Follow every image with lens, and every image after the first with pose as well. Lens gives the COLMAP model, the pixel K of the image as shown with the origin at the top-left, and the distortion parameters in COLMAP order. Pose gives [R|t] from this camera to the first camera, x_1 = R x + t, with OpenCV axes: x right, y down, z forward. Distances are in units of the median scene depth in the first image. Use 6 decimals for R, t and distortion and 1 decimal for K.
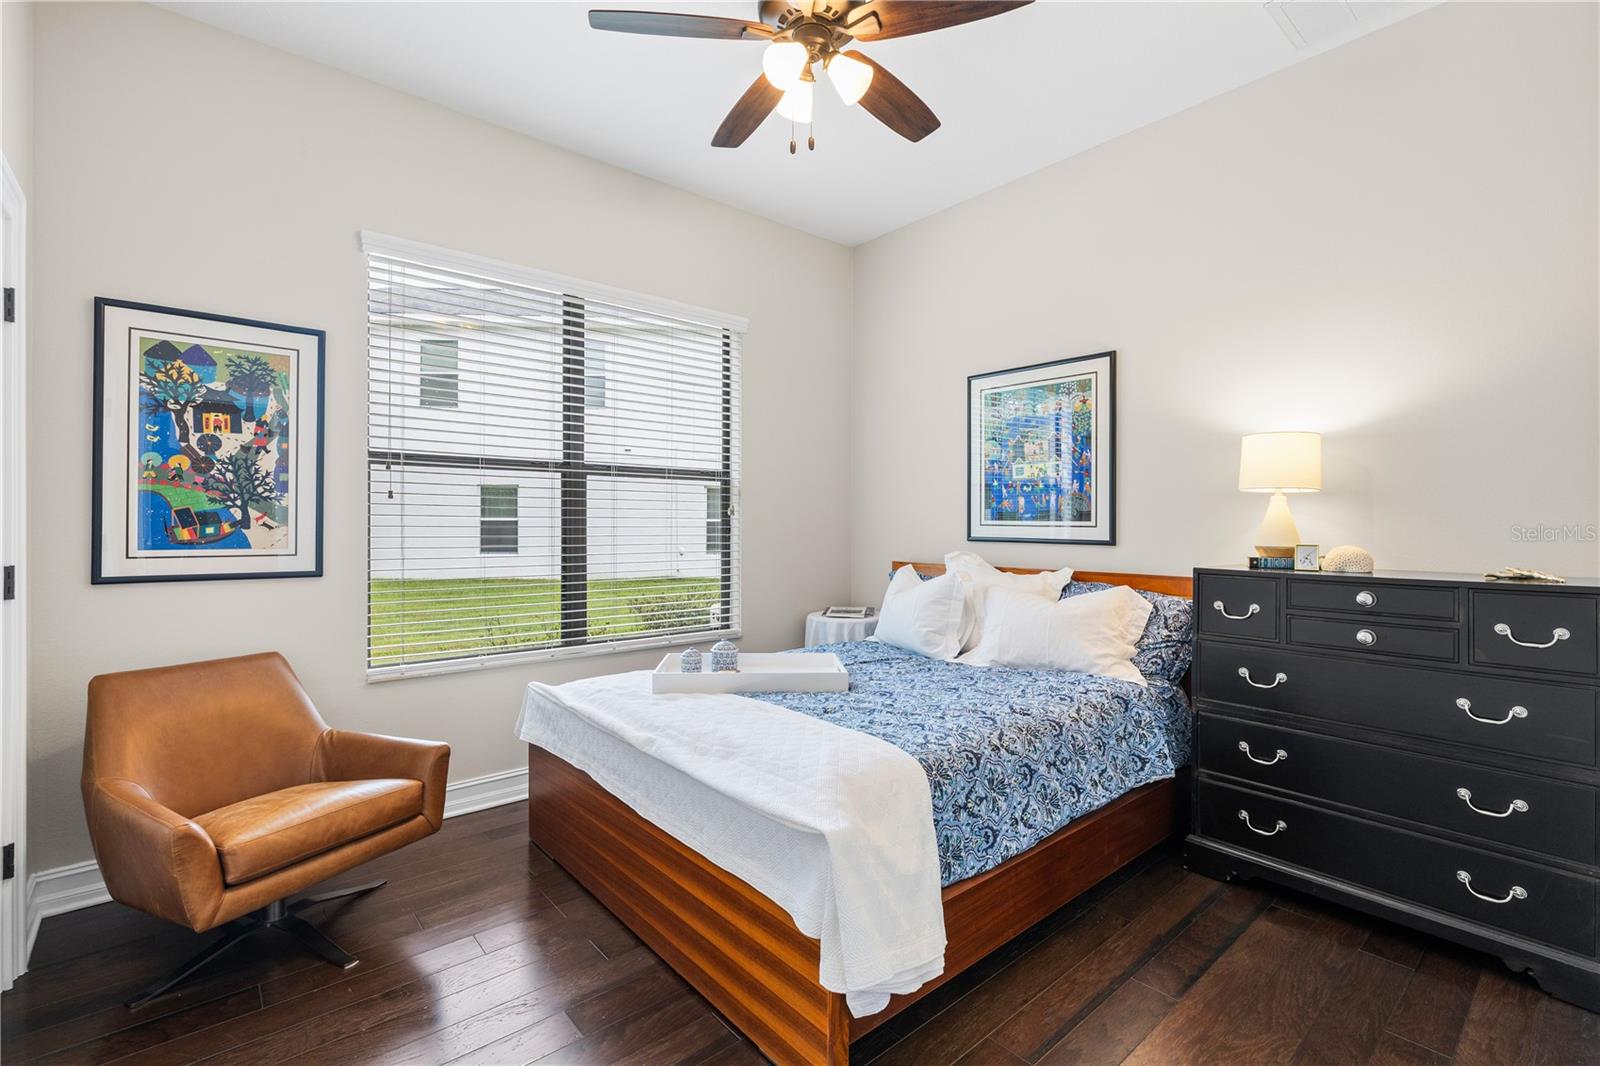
lens RADIAL K [[712.9, 0, 792.2], [0, 712.9, 529.7], [0, 0, 1]] dist [-0.014602, 0.000419]
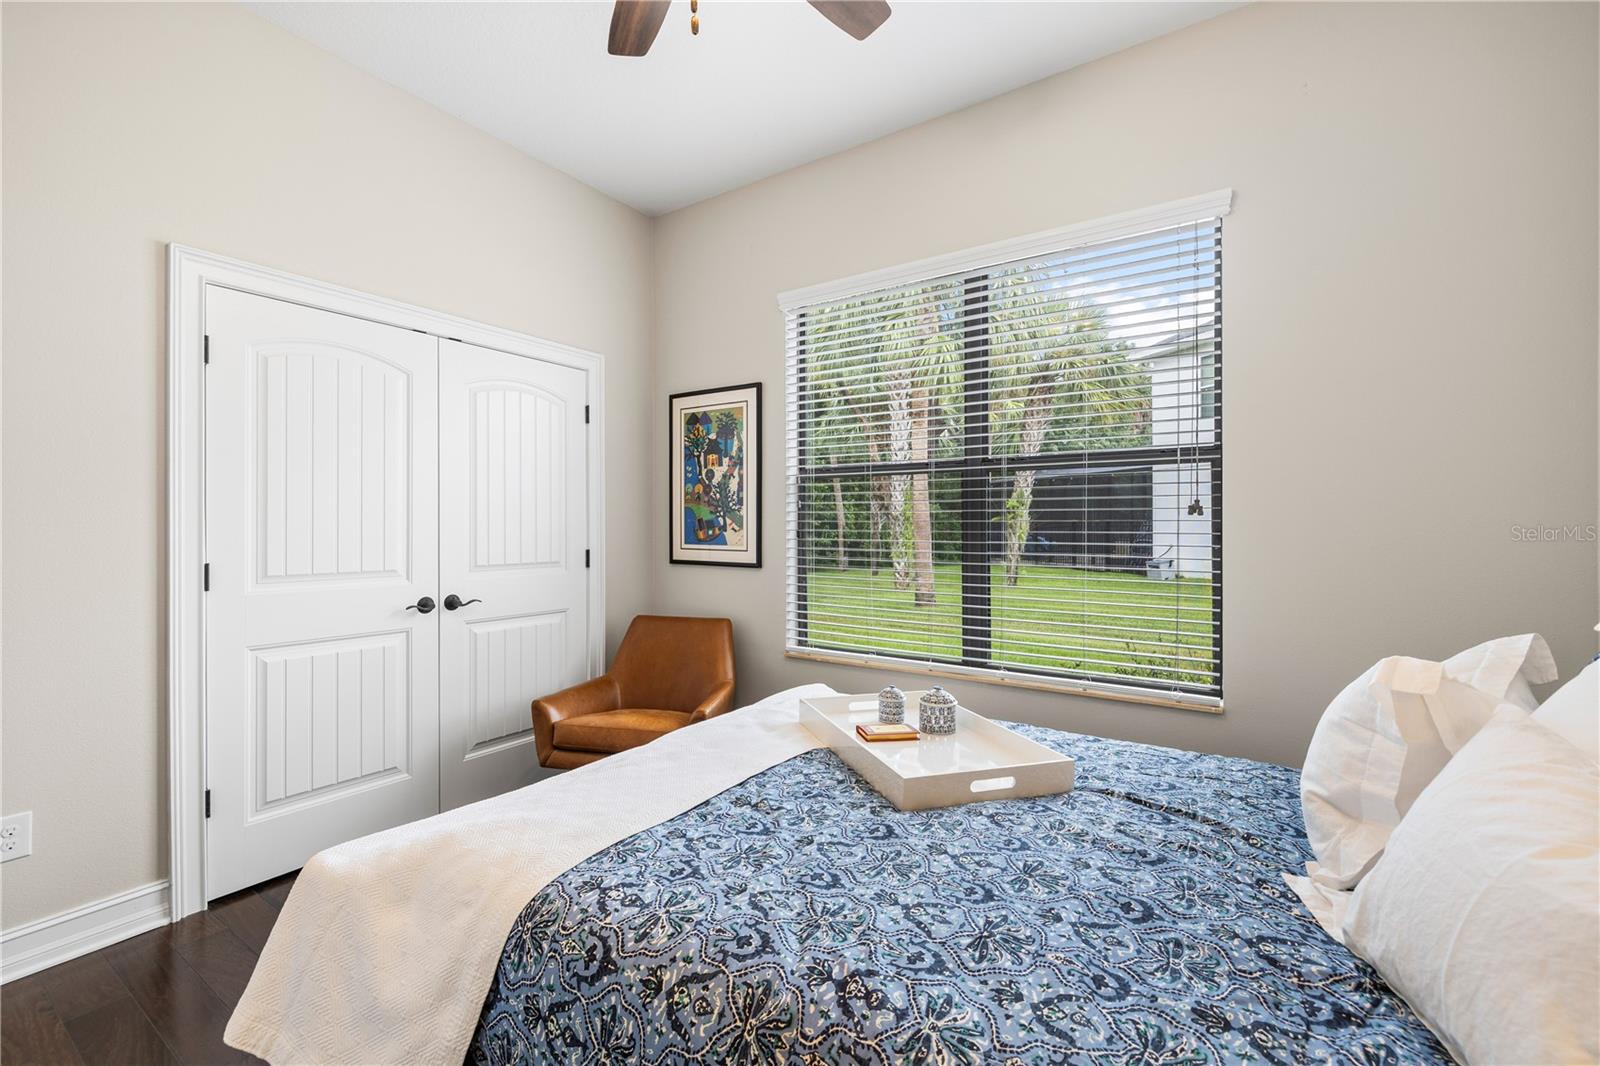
lens RADIAL K [[682.1, 0, 789.8], [0, 682.1, 522.6], [0, 0, 1]] dist [0.000696, -0.000495]
pose [[0.264033, -0.002489, -0.964510, 0.617415], [-0.004637, 0.999982, -0.003850, -0.014953], [0.964502, 0.005489, 0.264017, 0.764558]]
